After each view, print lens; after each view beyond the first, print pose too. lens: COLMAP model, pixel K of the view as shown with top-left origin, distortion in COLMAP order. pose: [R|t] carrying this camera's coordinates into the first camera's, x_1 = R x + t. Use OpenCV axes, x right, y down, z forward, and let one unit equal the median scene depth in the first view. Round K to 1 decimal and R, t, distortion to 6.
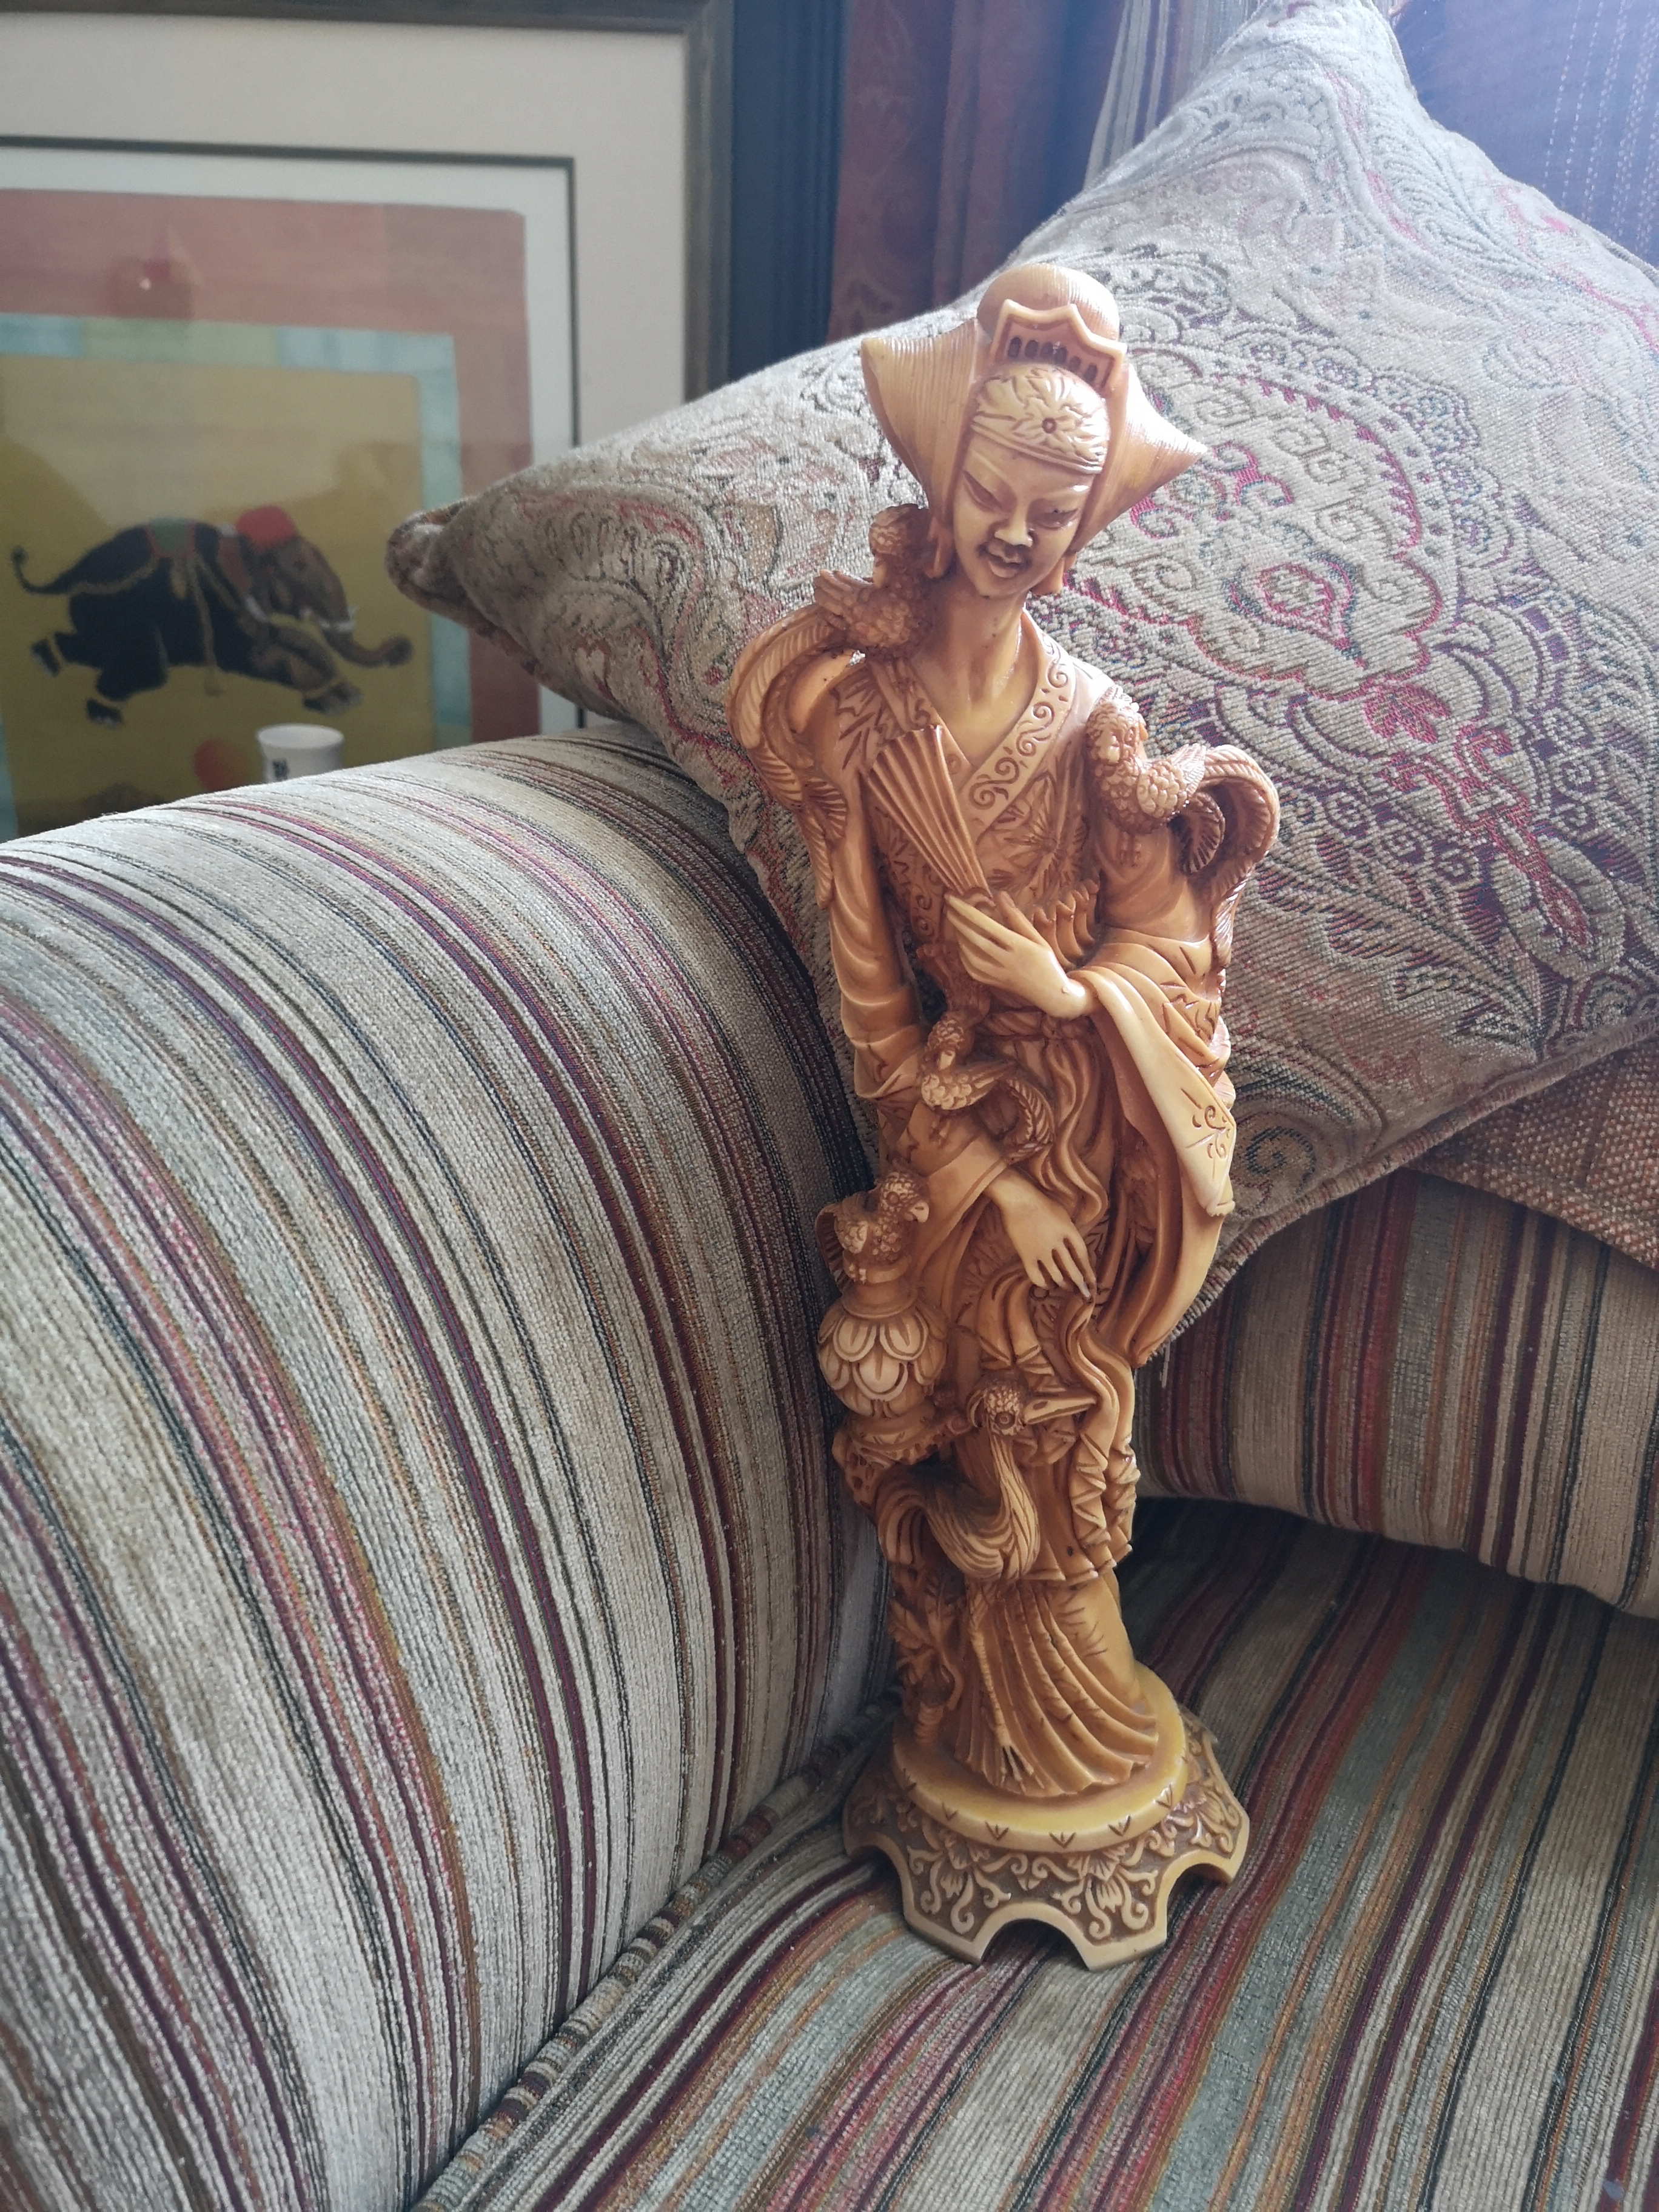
lens RADIAL K [[1722.0, 0, 829.5], [0, 1722.0, 1106.0], [0, 0, 1]] dist [0.047198, -0.004184]
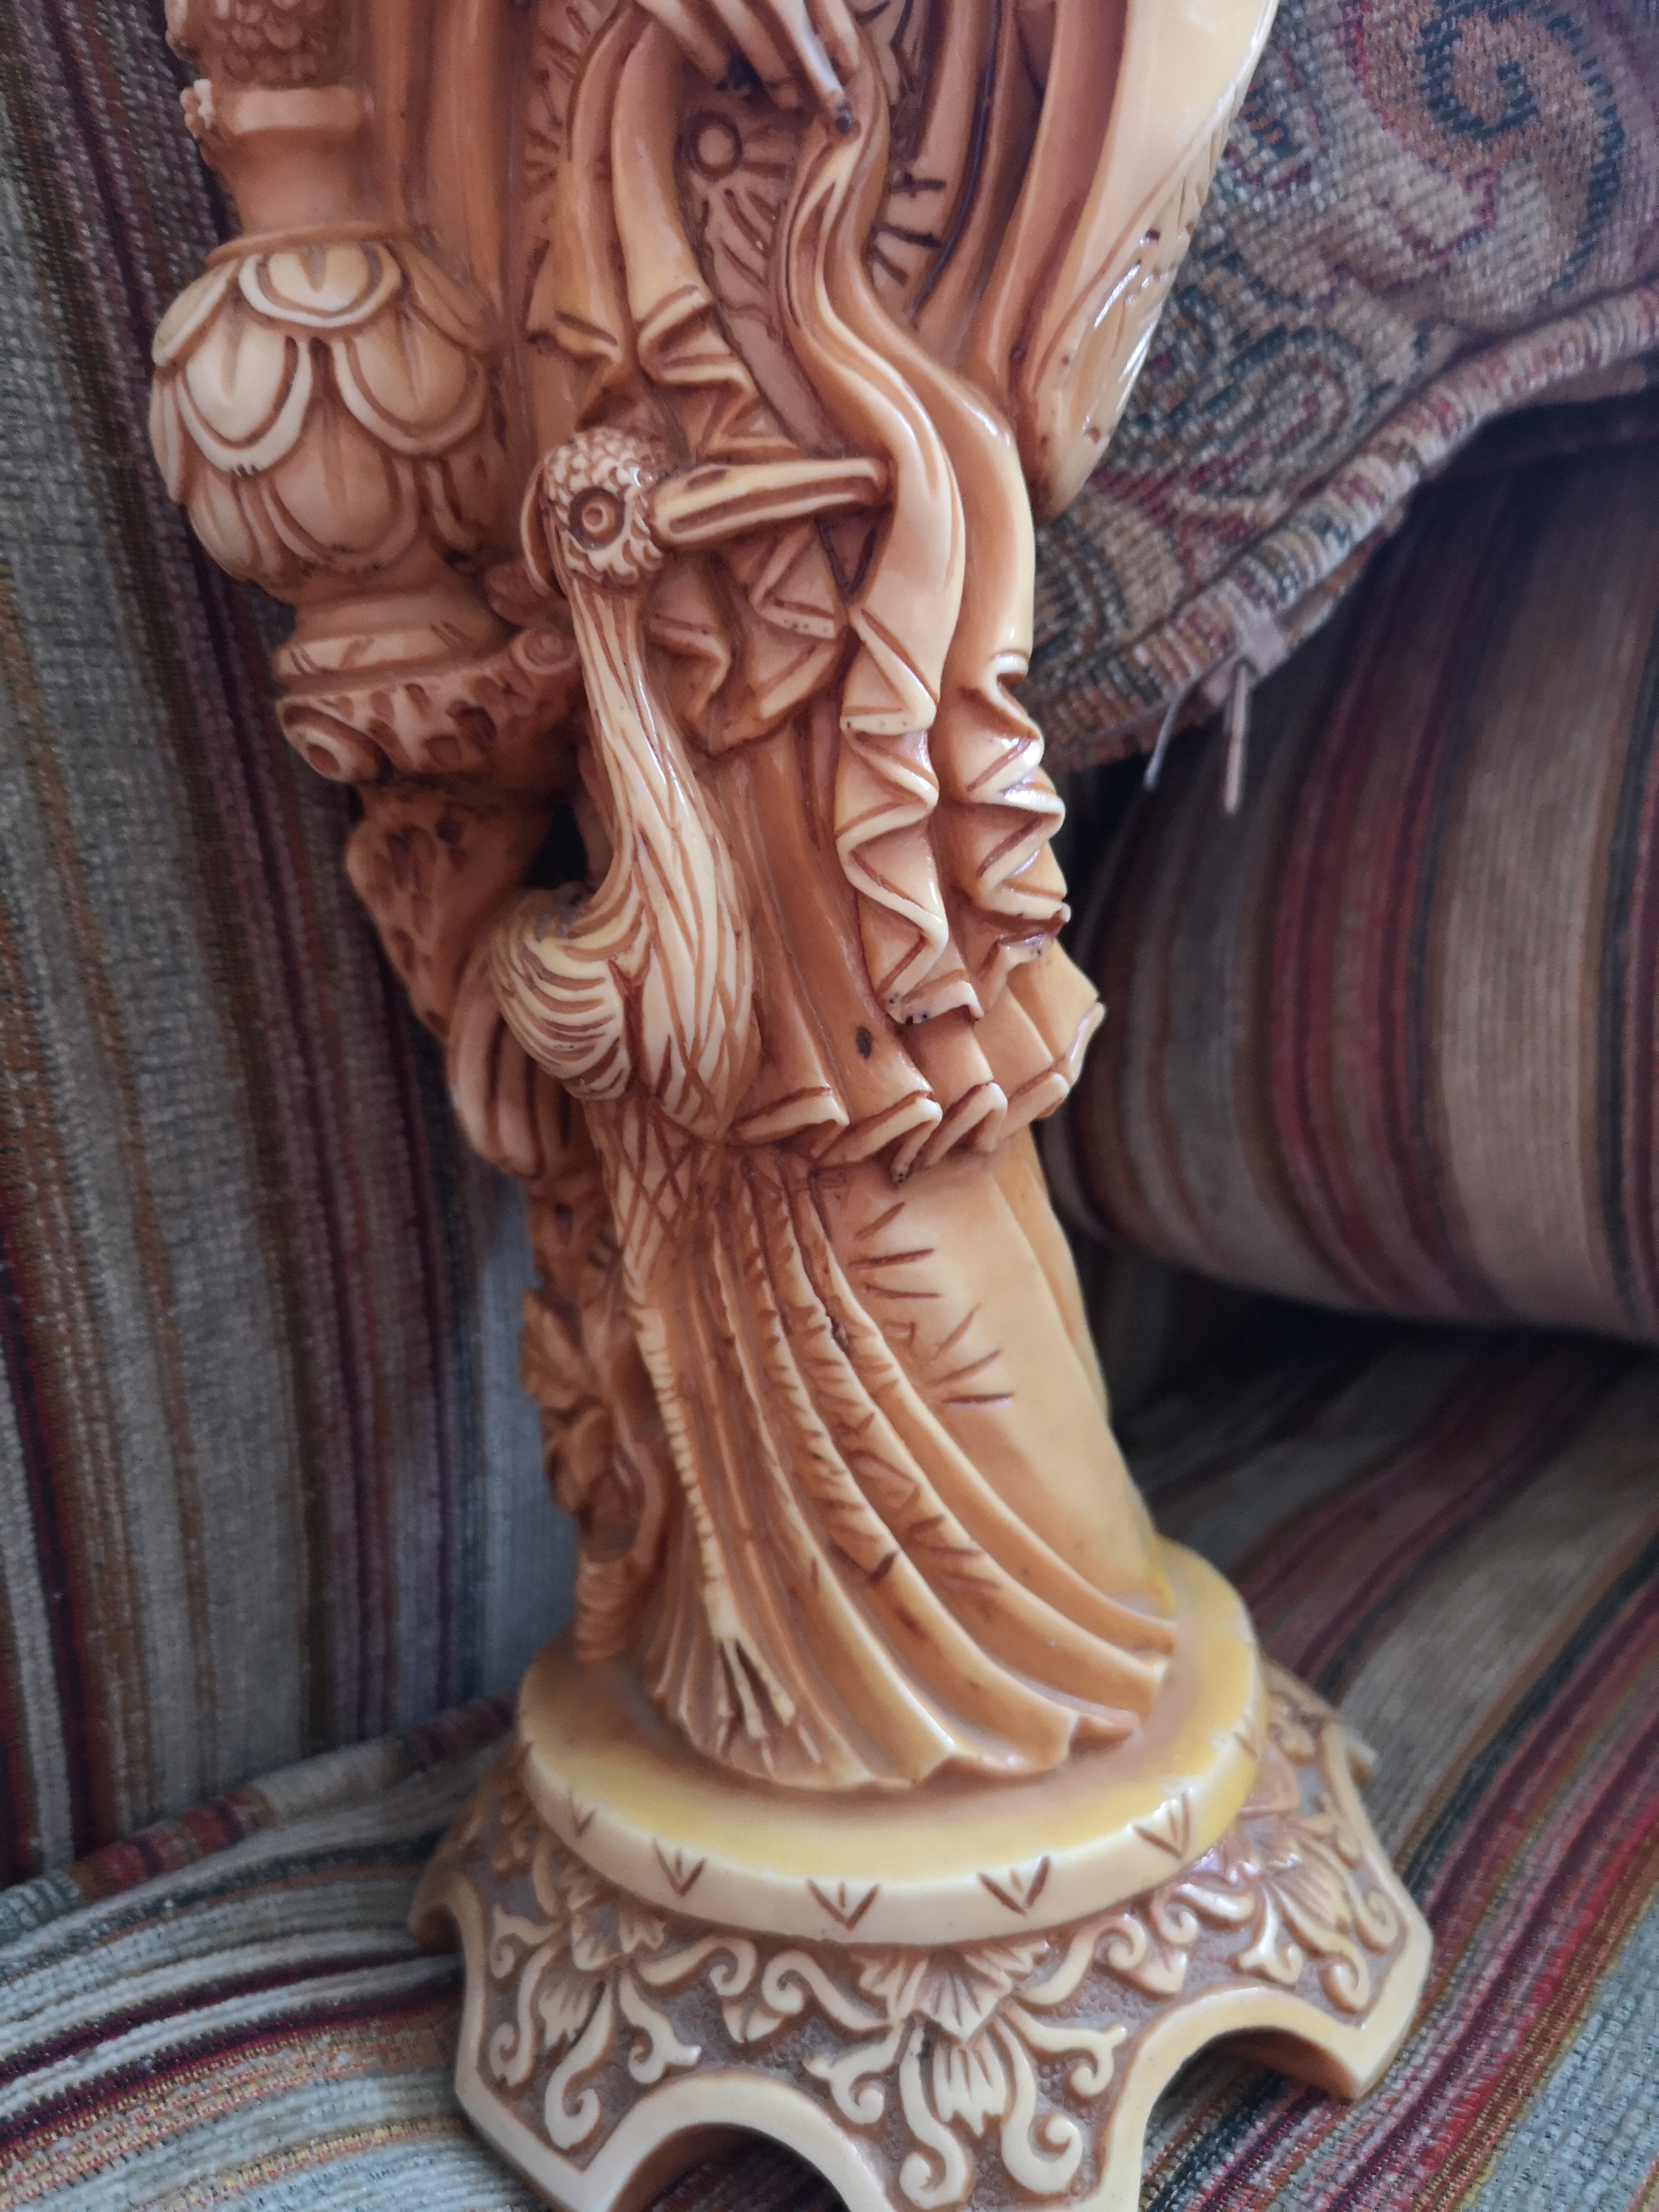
lens RADIAL K [[1808.6, 0, 873.3], [0, 1808.6, 1115.0], [0, 0, 1]] dist [-0.002452, -0.022847]
pose [[0.985639, 0.025292, -0.166962, 0.213329], [-0.043821, 0.993158, -0.108242, 0.328711], [0.163082, 0.114004, 0.980004, 0.677929]]
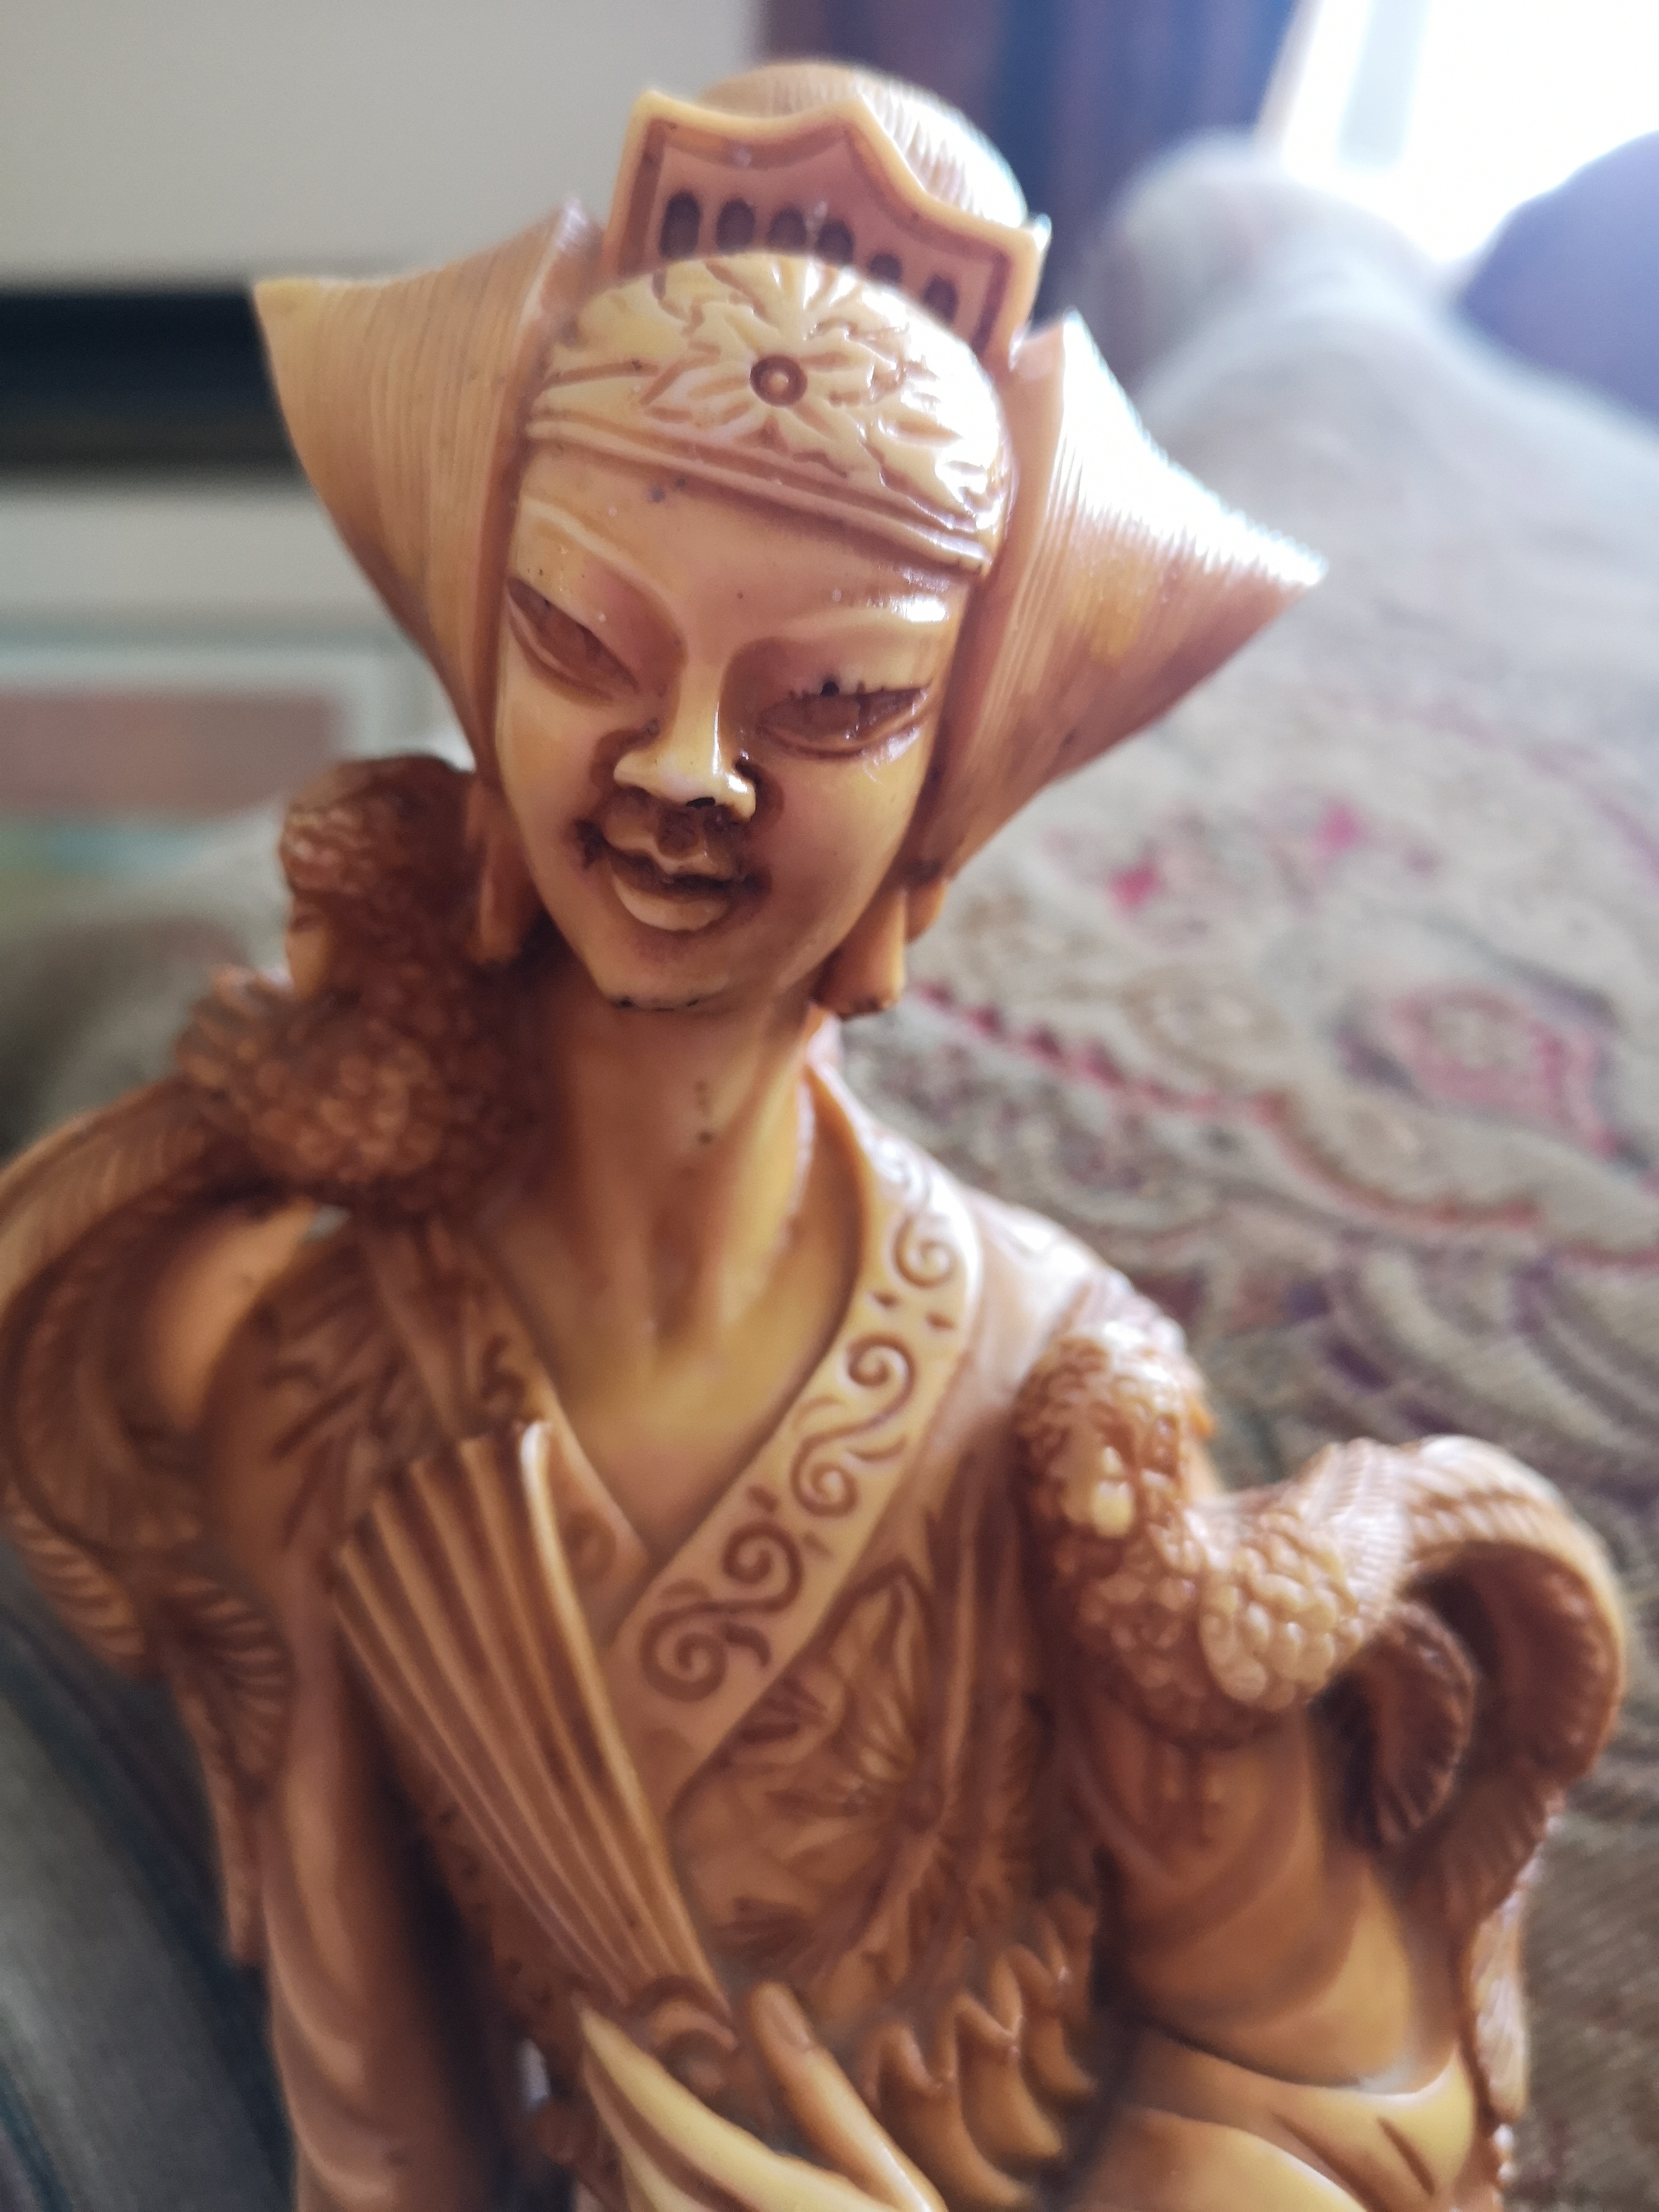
lens RADIAL K [[1722.1, 0, 860.5], [0, 1722.1, 1101.3], [0, 0, 1]] dist [-0.046460, -0.016849]
pose [[0.999587, -0.025876, 0.012476, 0.106409], [0.028419, 0.954166, -0.297926, -0.164344], [-0.004196, 0.298158, 0.954507, 0.623541]]
